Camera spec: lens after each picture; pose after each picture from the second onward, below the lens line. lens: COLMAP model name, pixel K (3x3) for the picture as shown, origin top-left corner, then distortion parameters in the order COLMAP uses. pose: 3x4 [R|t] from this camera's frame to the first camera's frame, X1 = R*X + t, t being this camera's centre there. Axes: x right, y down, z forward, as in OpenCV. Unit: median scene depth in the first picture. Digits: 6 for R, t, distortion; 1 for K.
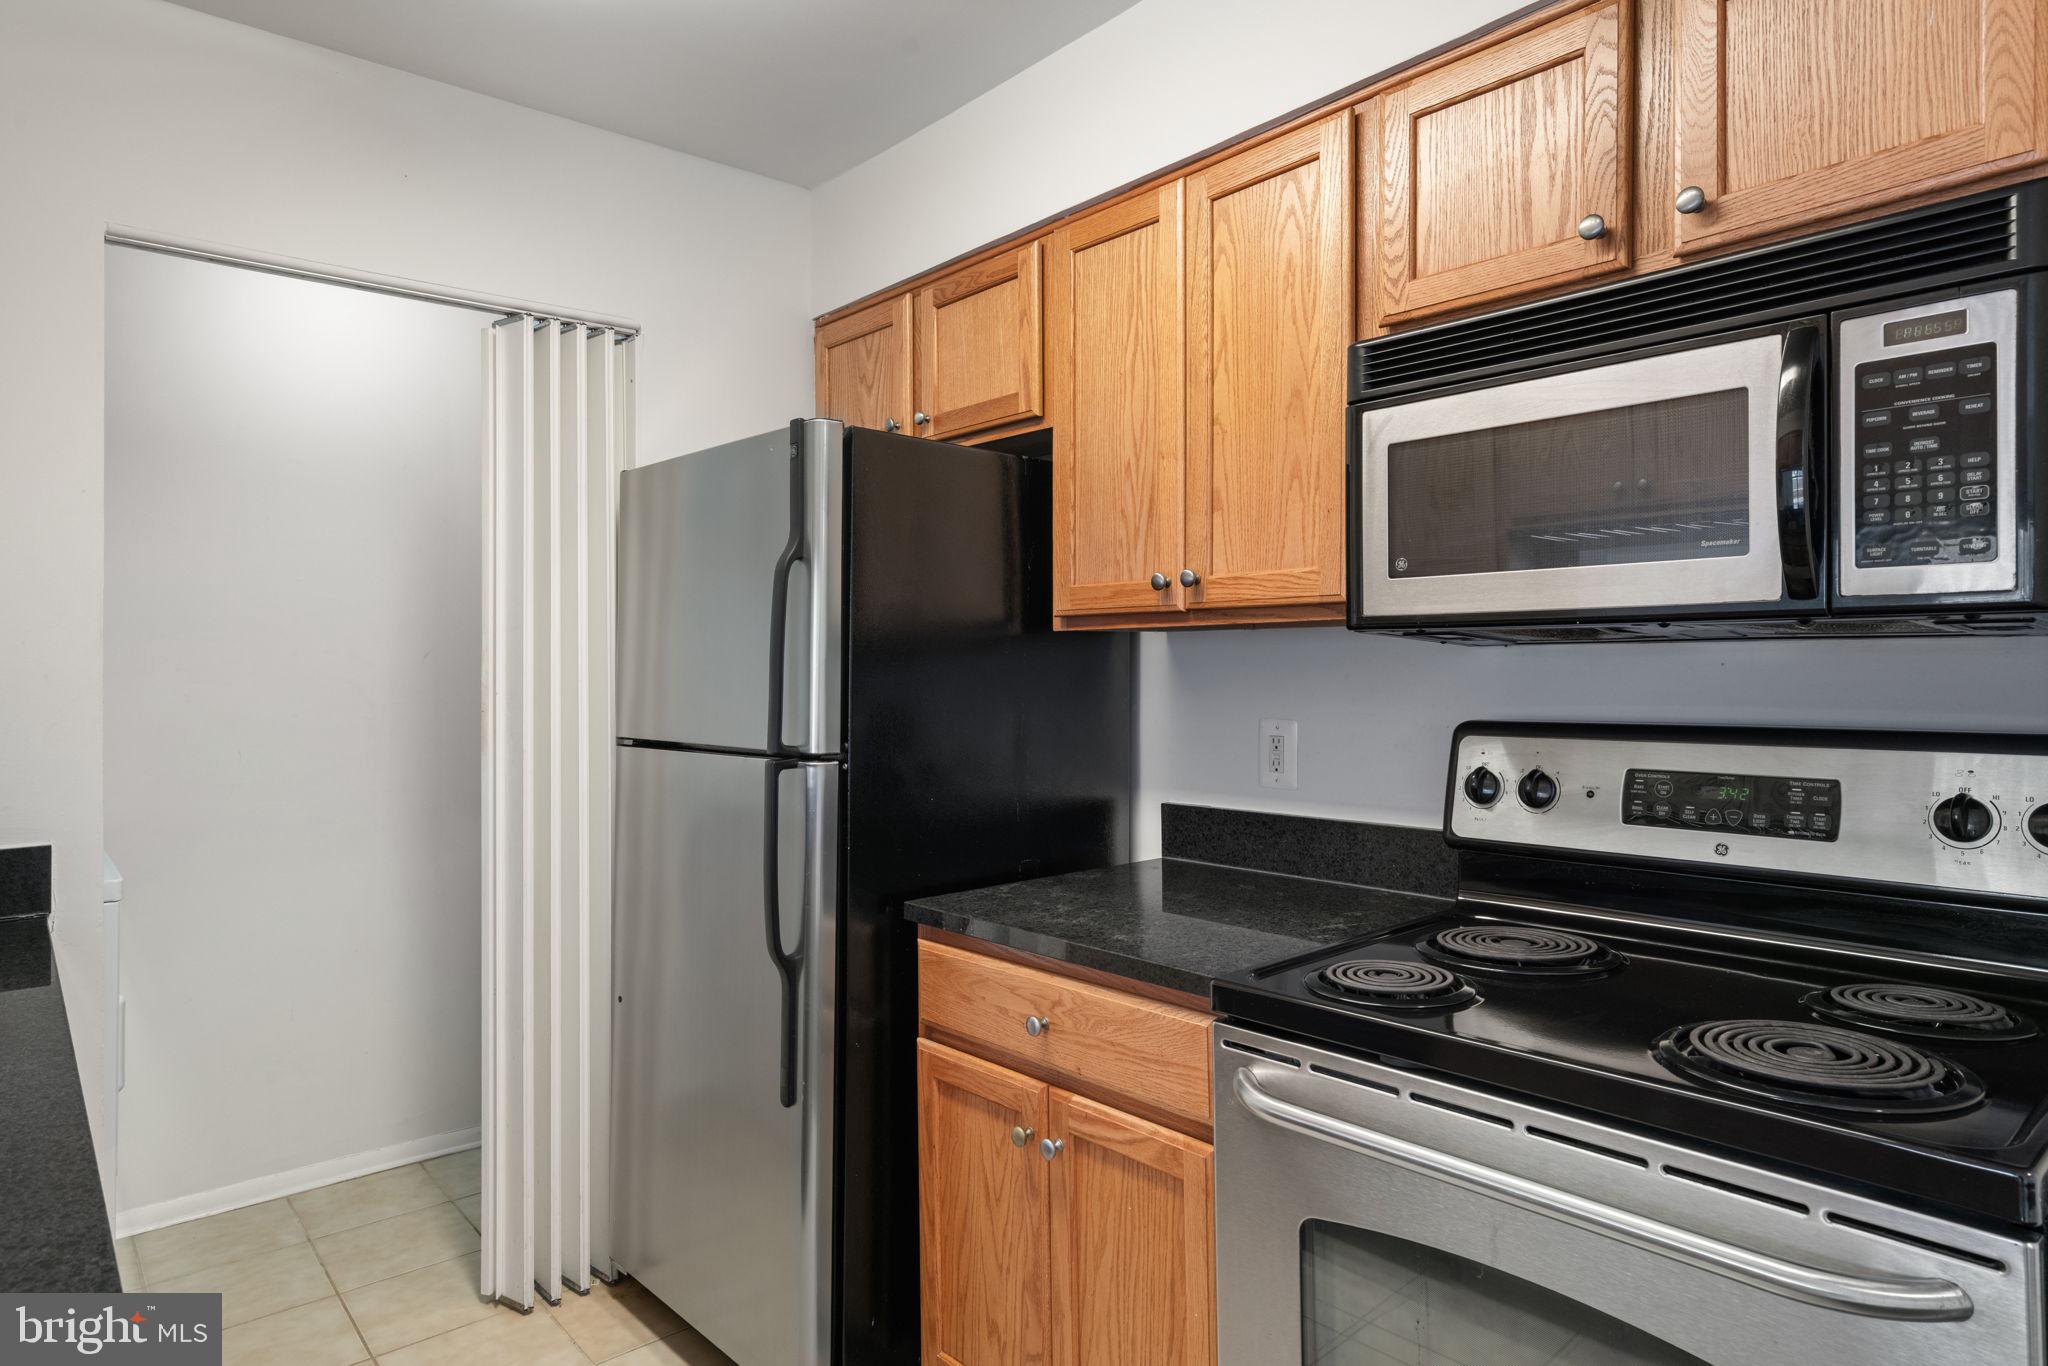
lens RADIAL K [[1202.8, 0, 1016.1], [0, 1202.8, 655.1], [0, 0, 1]] dist [0.006892, 0.004063]
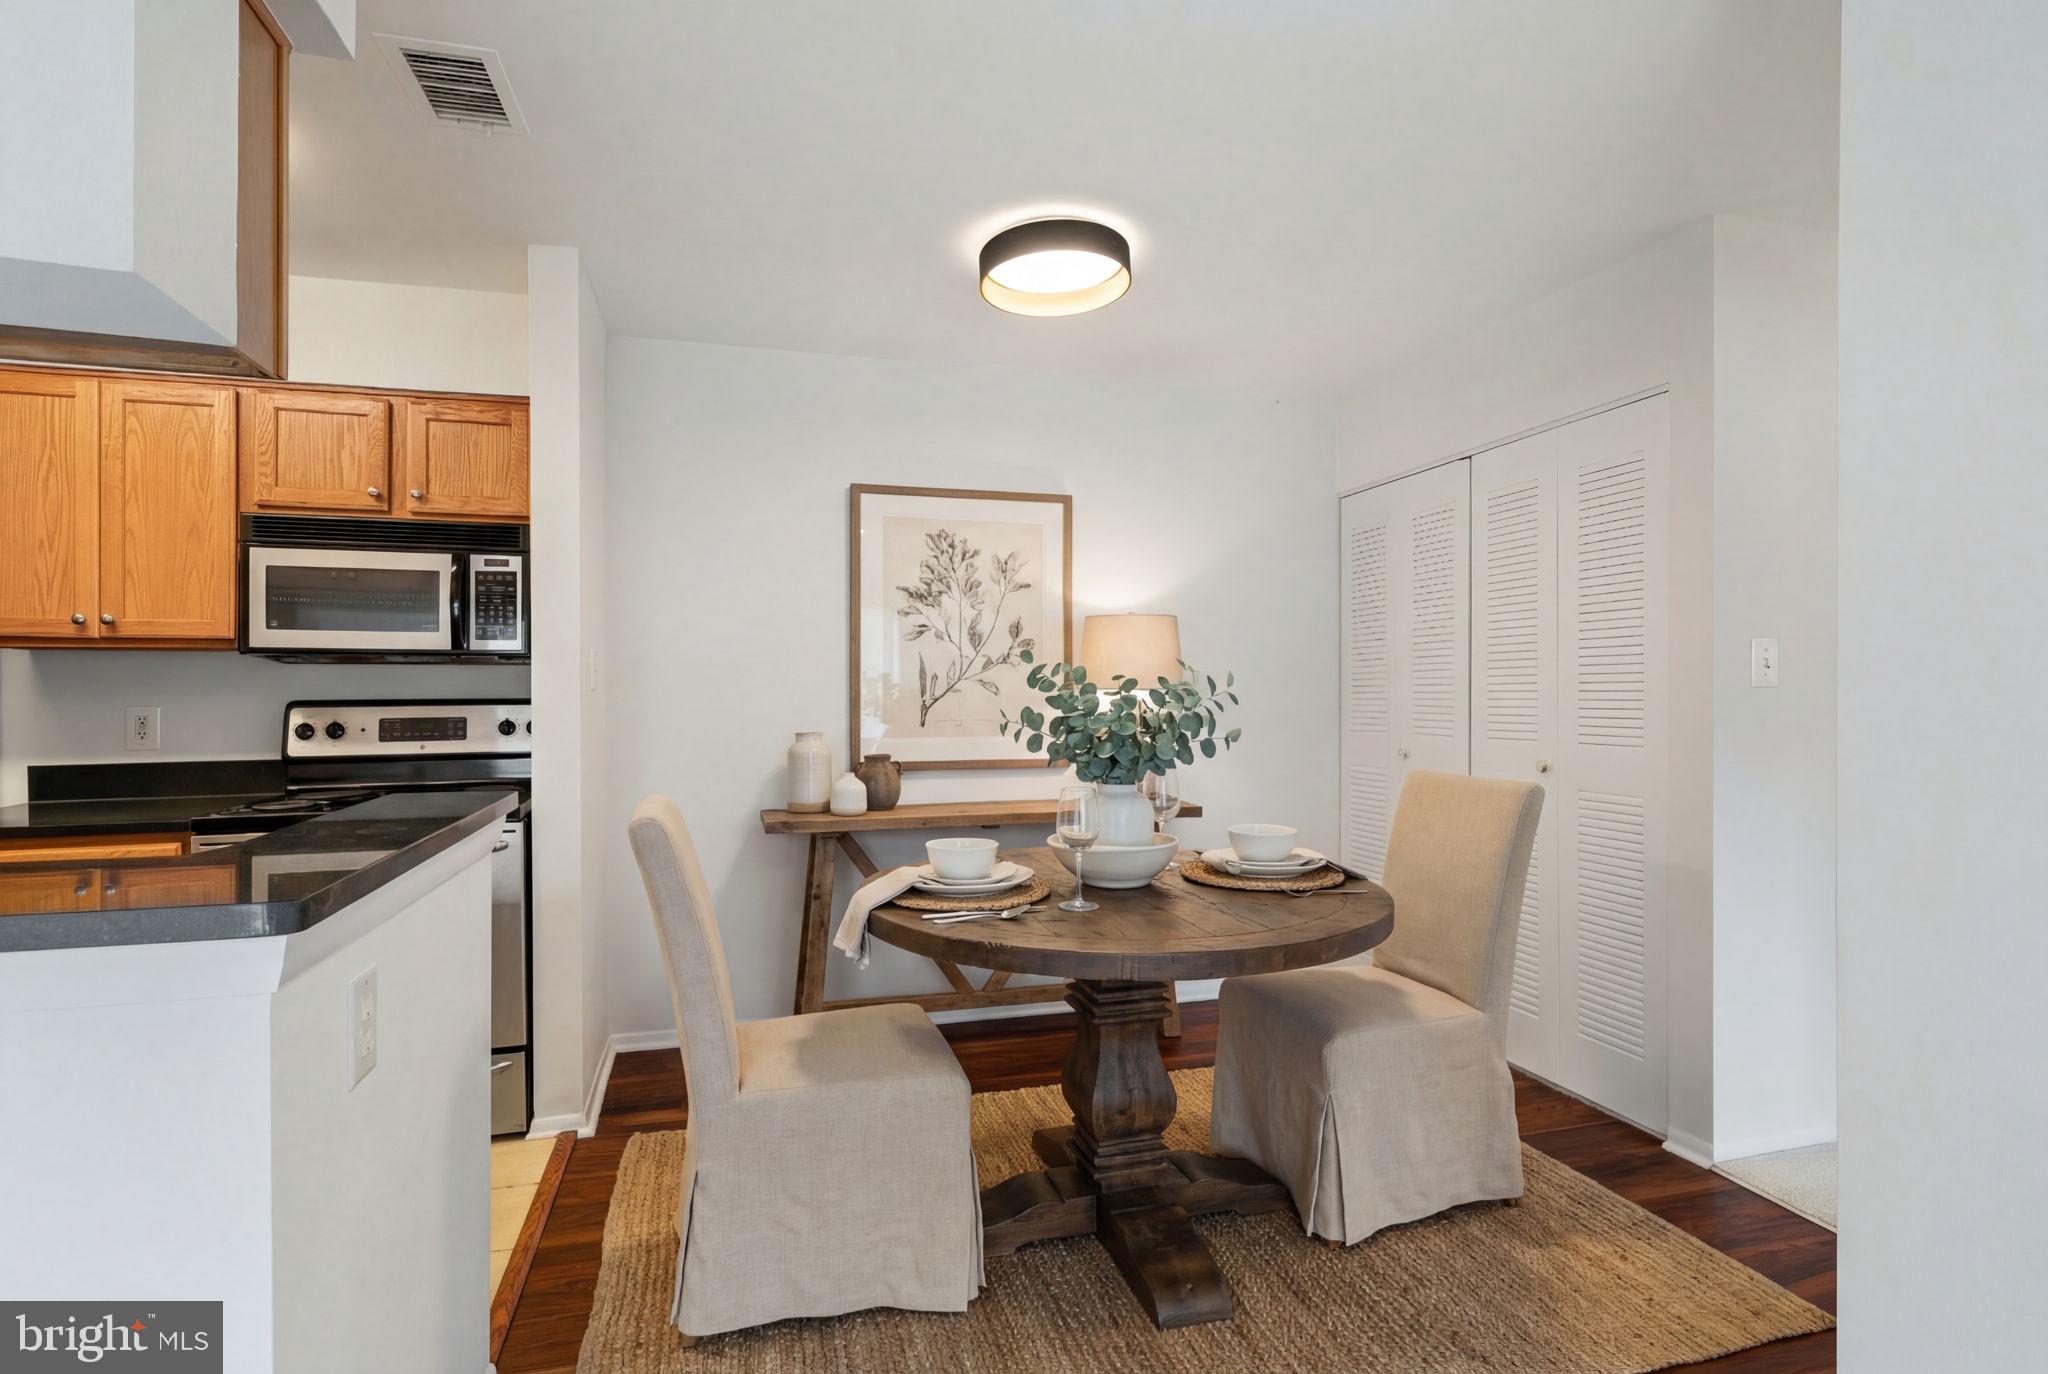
lens RADIAL K [[978.0, 0, 1013.6], [0, 978.0, 699.7], [0, 0, 1]] dist [-0.000626, -0.000007]
pose [[0.418410, -0.000200, 0.908258, -0.722901], [-0.008097, 0.999959, 0.003950, 0.042733], [-0.908222, -0.009007, 0.418392, -0.934339]]
